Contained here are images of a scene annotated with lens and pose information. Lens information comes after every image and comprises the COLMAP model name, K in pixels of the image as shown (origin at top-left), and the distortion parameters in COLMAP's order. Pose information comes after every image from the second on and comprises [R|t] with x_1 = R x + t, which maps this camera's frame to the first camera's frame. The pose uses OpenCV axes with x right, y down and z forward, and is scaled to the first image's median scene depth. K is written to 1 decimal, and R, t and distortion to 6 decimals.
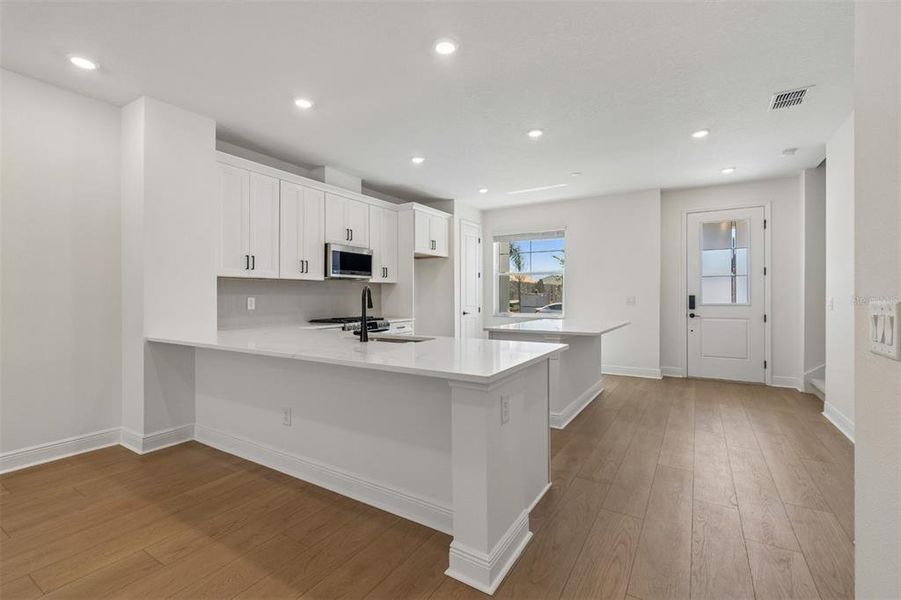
lens RADIAL K [[406.9, 0, 444.8], [0, 406.9, 300.1], [0, 0, 1]] dist [0.007164, -0.001617]
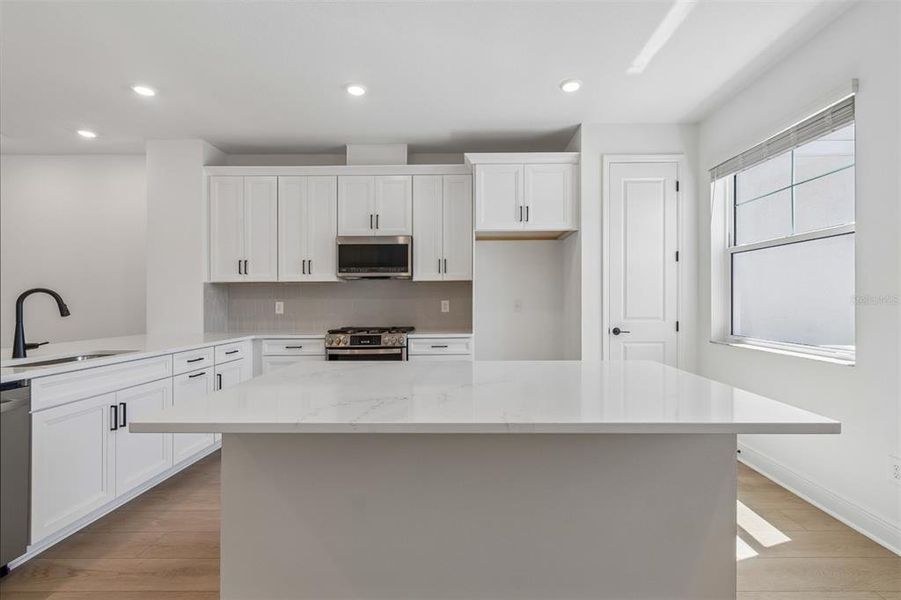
lens RADIAL K [[417.9, 0, 469.6], [0, 417.9, 299.0], [0, 0, 1]] dist [0.005042, 0.000178]
pose [[0.517607, -0.002799, -0.855614, 0.527074], [-0.003911, 0.999976, -0.005637, -0.007321], [0.855609, 0.006264, 0.517584, 0.711190]]
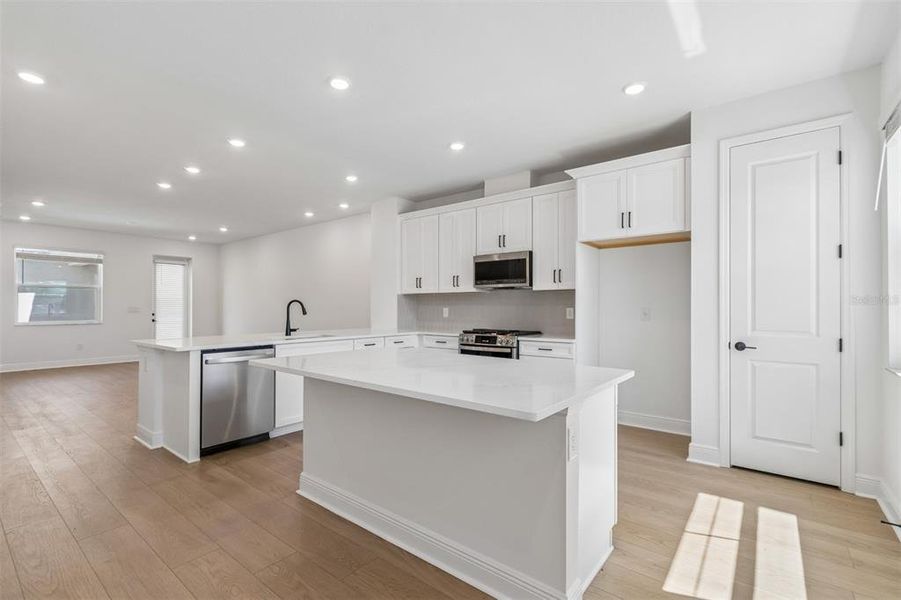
lens RADIAL K [[406.9, 0, 441.4], [0, 406.9, 306.0], [0, 0, 1]] dist [0.007164, -0.001617]
pose [[-0.127379, -0.001258, -0.991853, 0.682166], [-0.011319, 0.999936, 0.000185, -0.010038], [0.991789, 0.011250, -0.127386, 0.945227]]
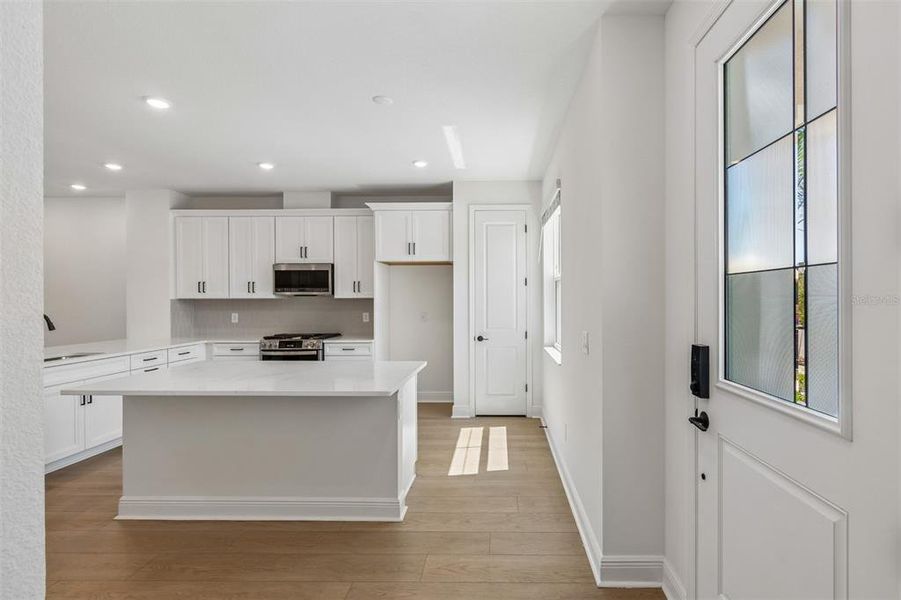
lens RADIAL K [[417.9, 0, 493.9], [0, 417.9, 302.0], [0, 0, 1]] dist [0.005042, 0.000178]
pose [[0.512474, 0.009151, -0.858654, 0.869562], [-0.007752, 0.999952, 0.006030, -0.045251], [0.858668, 0.003566, 0.512520, 0.839410]]
